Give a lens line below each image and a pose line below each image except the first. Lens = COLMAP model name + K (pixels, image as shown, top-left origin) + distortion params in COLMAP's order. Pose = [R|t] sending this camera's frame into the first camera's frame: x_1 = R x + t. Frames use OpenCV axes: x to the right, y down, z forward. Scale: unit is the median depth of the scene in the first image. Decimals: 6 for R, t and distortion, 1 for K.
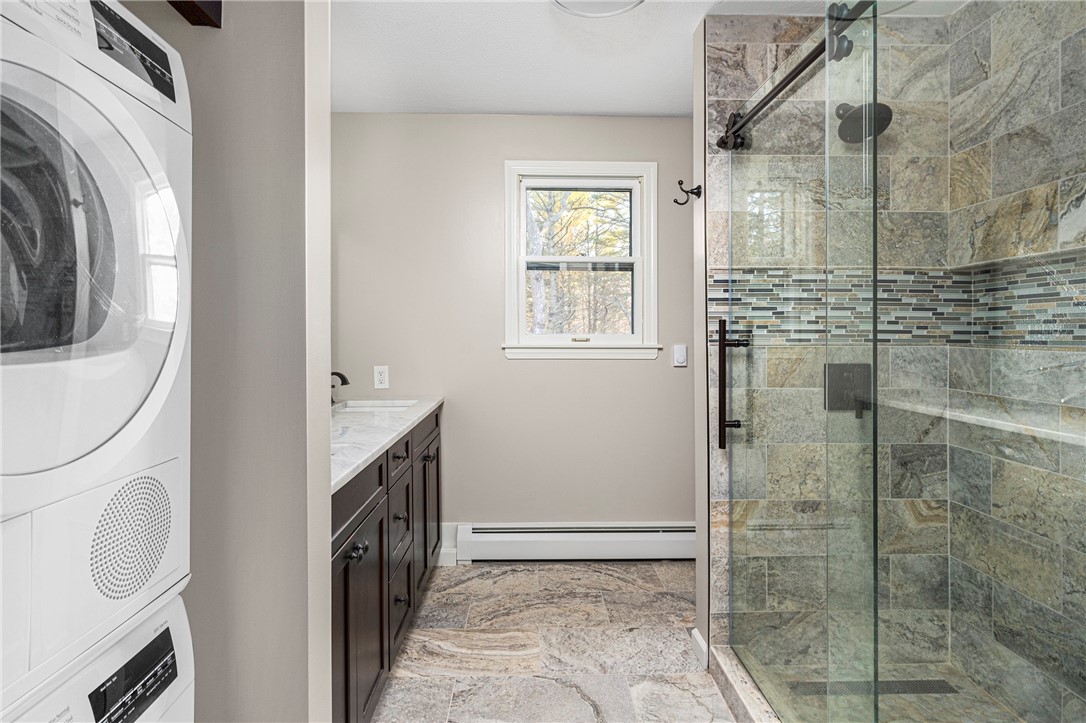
lens RADIAL K [[537.2, 0, 534.5], [0, 537.2, 340.9], [0, 0, 1]] dist [0.001109, -0.000518]
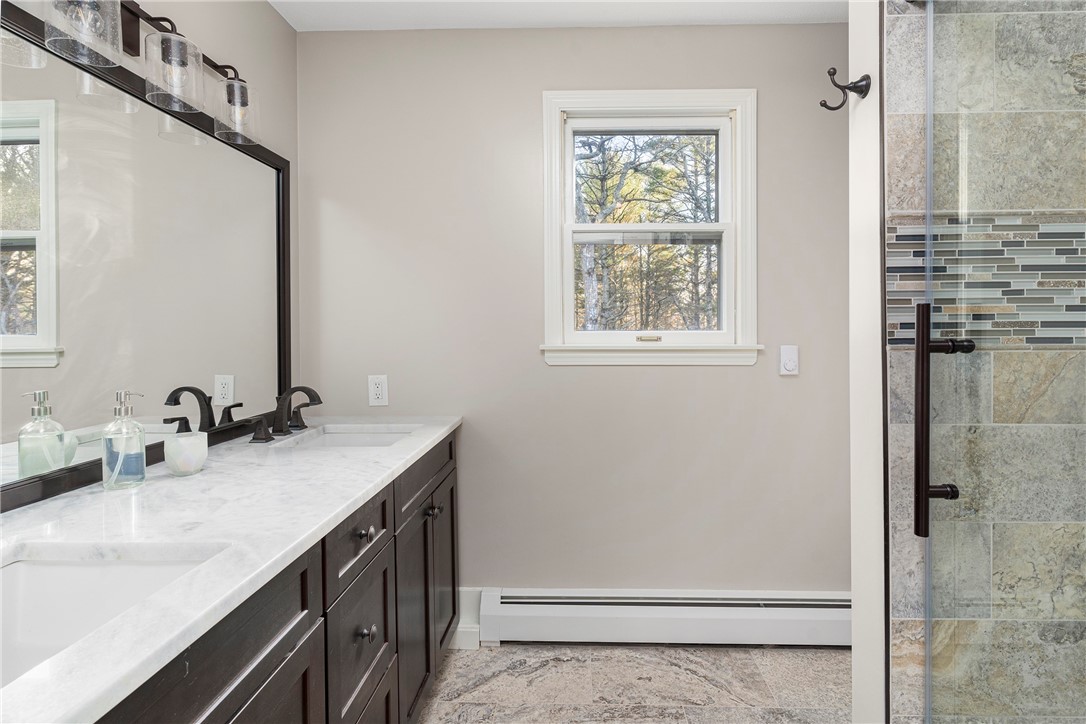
lens RADIAL K [[537.2, 0, 556.7], [0, 537.2, 348.3], [0, 0, 1]] dist [0.001109, -0.000518]
pose [[0.998426, -0.003407, -0.055985, 0.003055], [0.004572, 0.999775, 0.020698, -0.006354], [0.055902, -0.020922, 0.998217, 0.383557]]
